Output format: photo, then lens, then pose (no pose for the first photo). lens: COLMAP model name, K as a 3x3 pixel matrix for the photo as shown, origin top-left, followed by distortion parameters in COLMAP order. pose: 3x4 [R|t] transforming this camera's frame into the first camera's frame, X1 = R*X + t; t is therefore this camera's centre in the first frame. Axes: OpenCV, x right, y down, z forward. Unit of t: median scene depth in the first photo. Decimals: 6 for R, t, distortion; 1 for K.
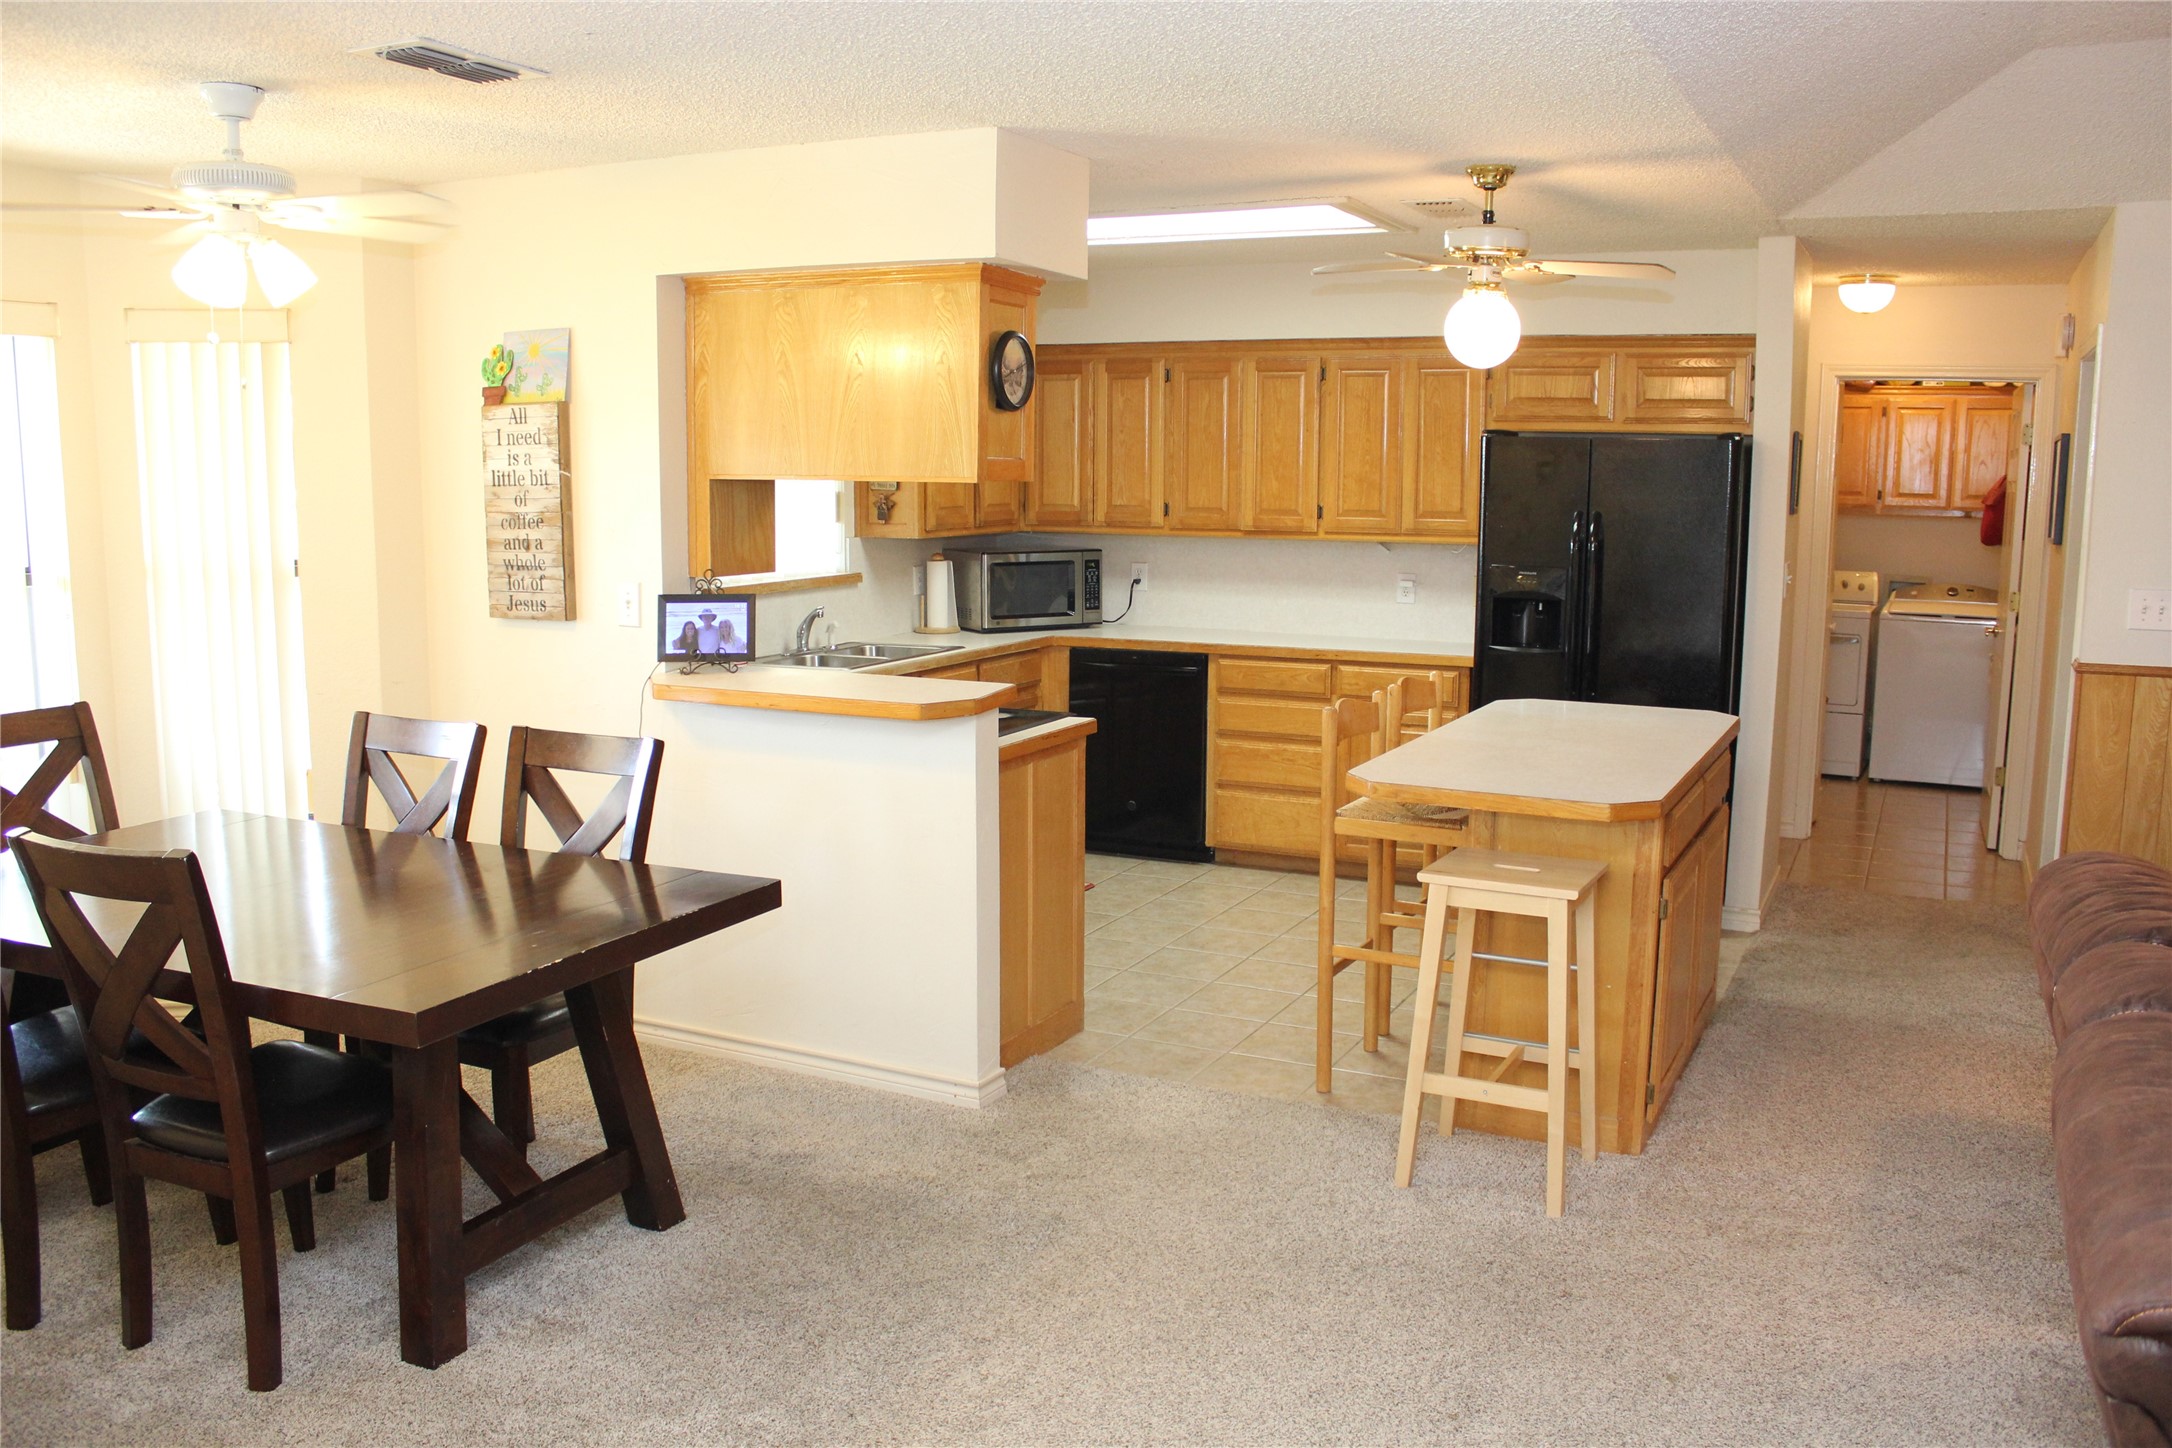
lens RADIAL K [[1814.9, 0, 1086.0], [0, 1814.9, 724.0], [0, 0, 1]] dist [-0.181162, 0.147137]
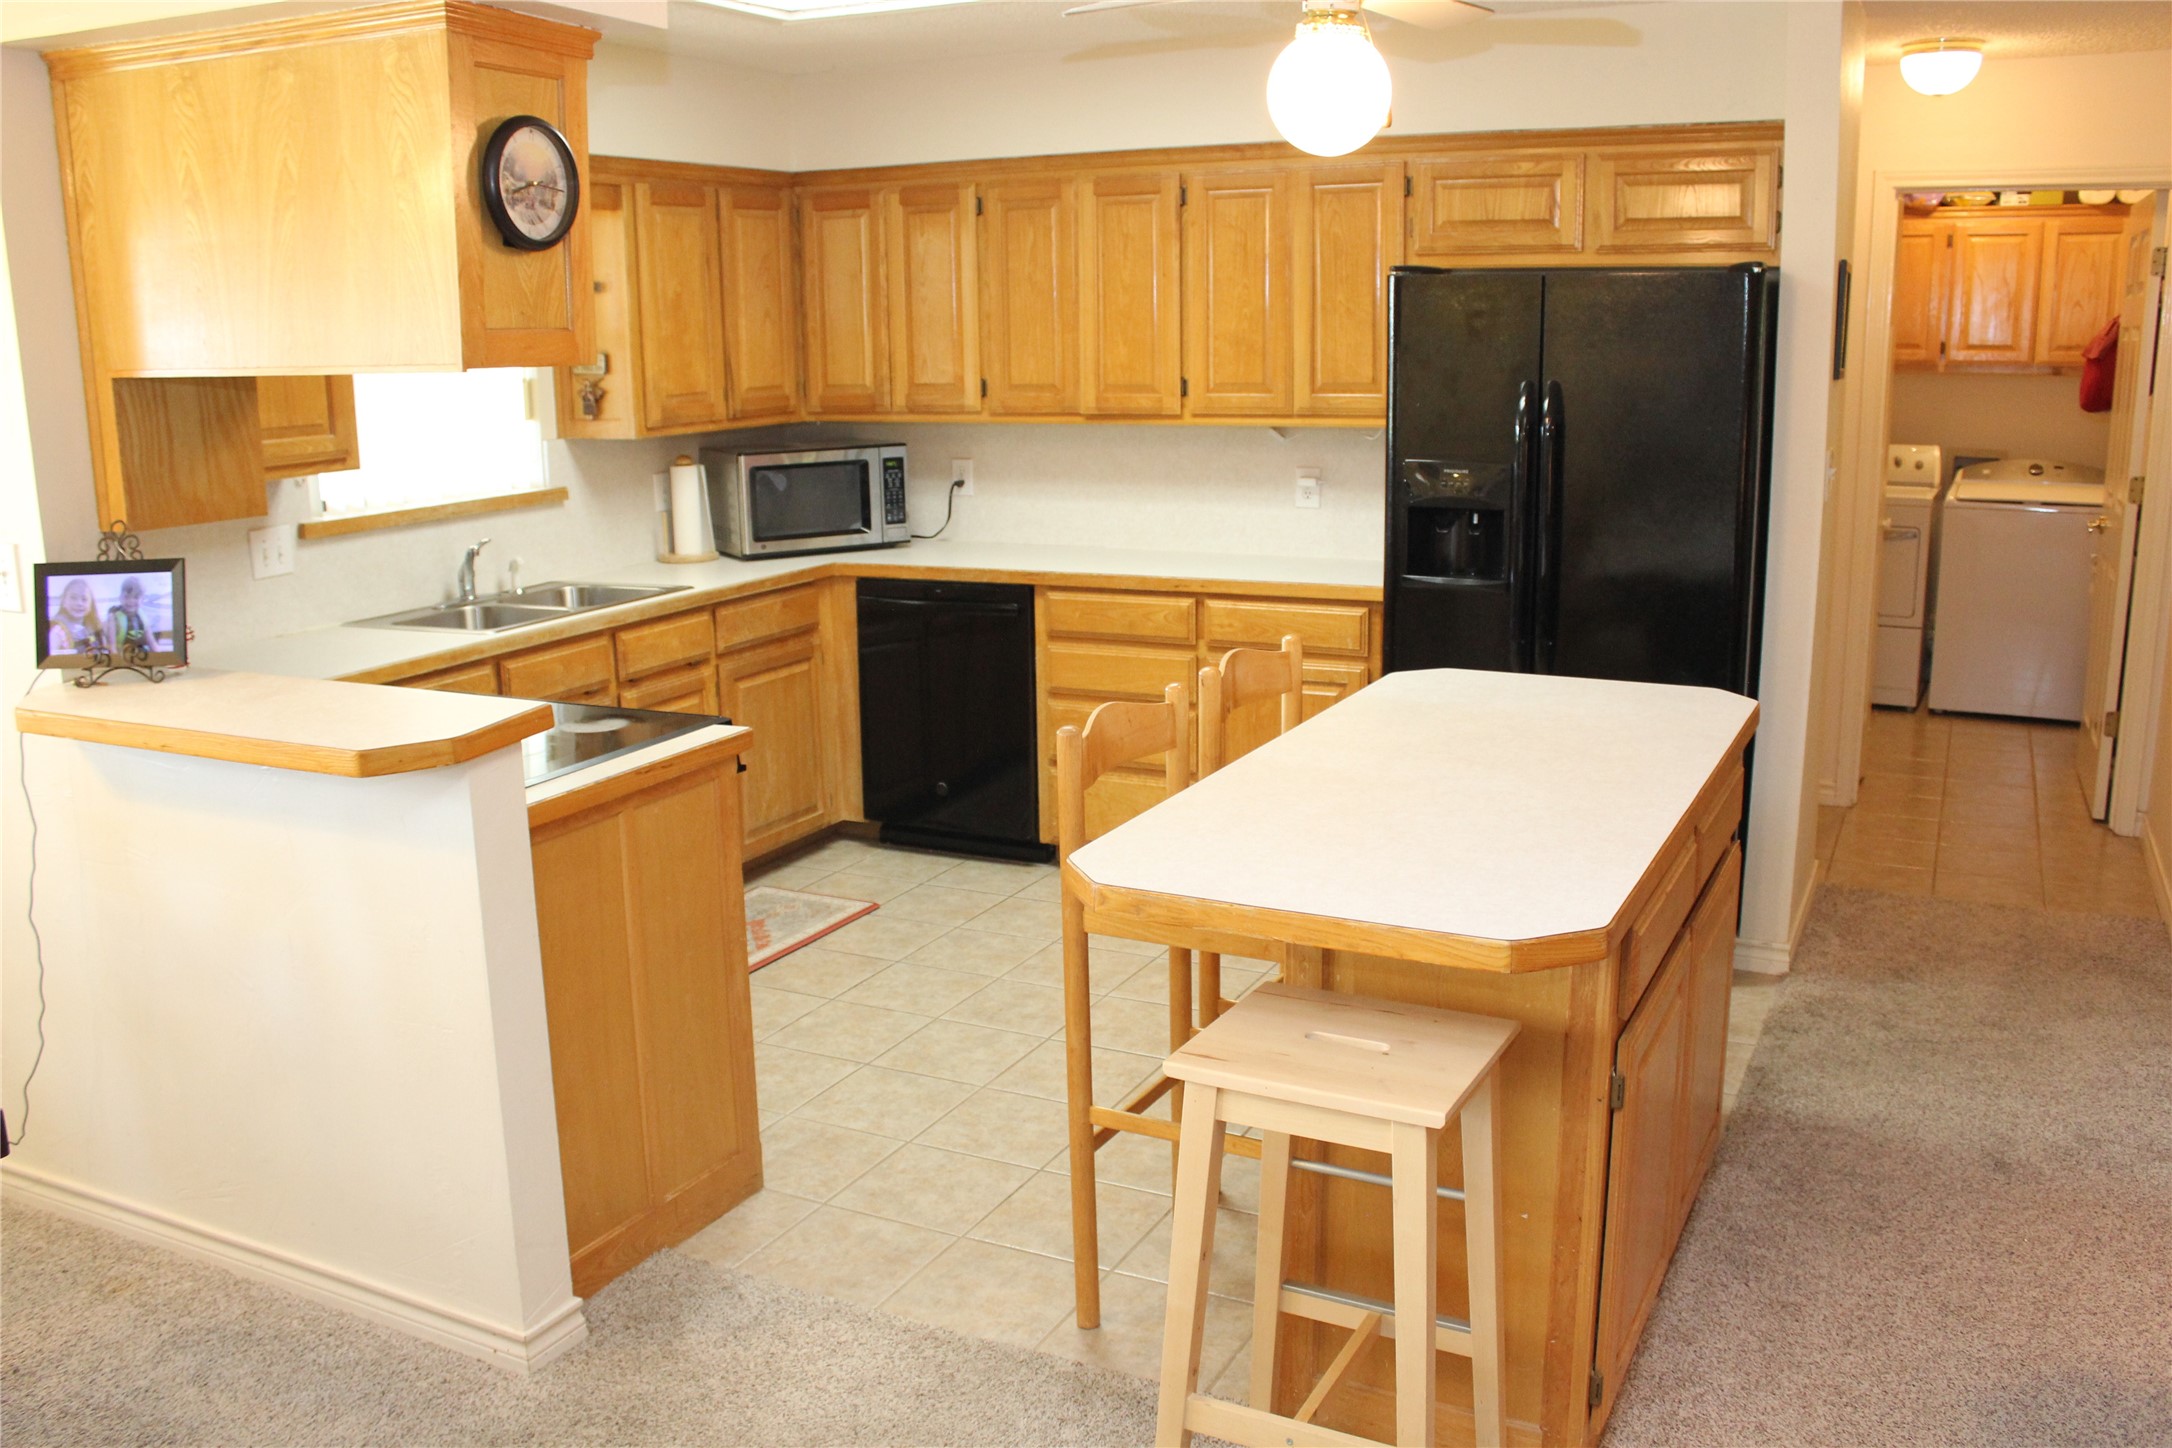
lens RADIAL K [[1871.5, 0, 1086.0], [0, 1871.5, 724.0], [0, 0, 1]] dist [-0.179755, 0.158756]
pose [[0.999758, -0.021372, -0.005203, 0.096563], [0.021674, 0.997496, 0.067321, -0.035009], [0.003751, -0.067417, 0.997718, 0.254541]]
